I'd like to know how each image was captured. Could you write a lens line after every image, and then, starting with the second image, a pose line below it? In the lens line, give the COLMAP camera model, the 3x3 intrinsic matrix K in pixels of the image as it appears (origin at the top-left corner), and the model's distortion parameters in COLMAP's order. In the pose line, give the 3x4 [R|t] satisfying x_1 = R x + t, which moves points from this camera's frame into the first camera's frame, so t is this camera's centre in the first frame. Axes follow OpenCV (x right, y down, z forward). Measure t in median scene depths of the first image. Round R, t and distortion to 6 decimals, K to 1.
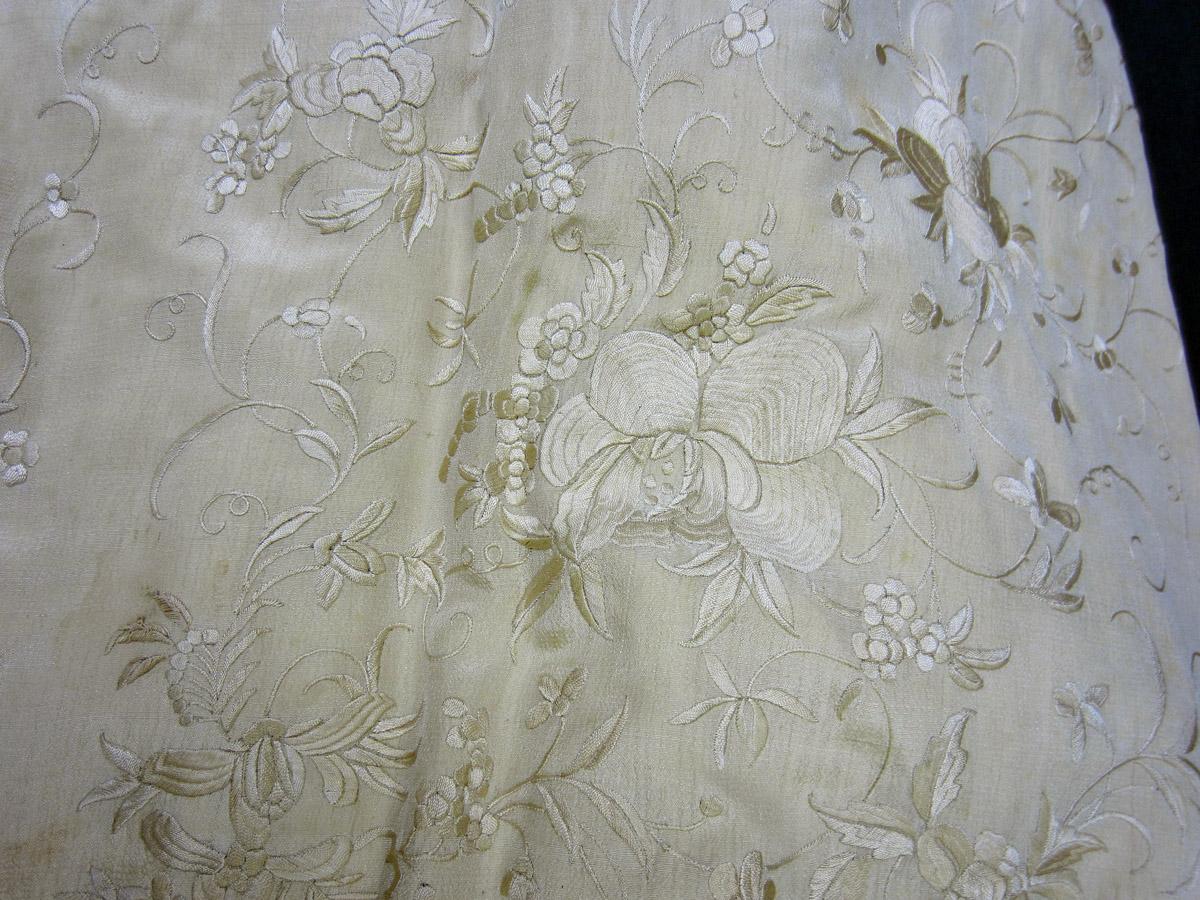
lens RADIAL K [[947.7, 0, 600.0], [0, 947.7, 450.0], [0, 0, 1]] dist [-0.001536, -0.003146]
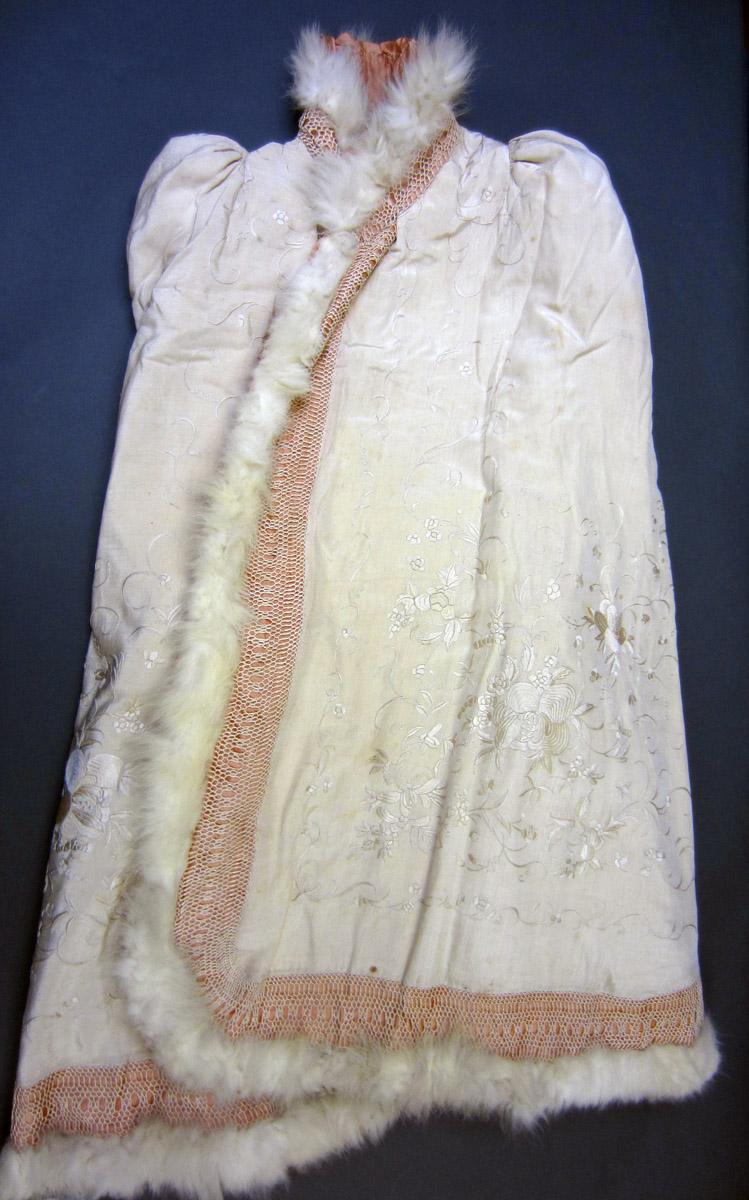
lens RADIAL K [[893.1, 0, 374.5], [0, 893.1, 600.0], [0, 0, 1]] dist [0.000058, -0.000023]
pose [[0.994418, 0.061404, 0.085808, -0.735935], [-0.075852, 0.981317, 0.176812, -0.921788], [-0.073347, -0.182334, 0.980497, -2.042571]]
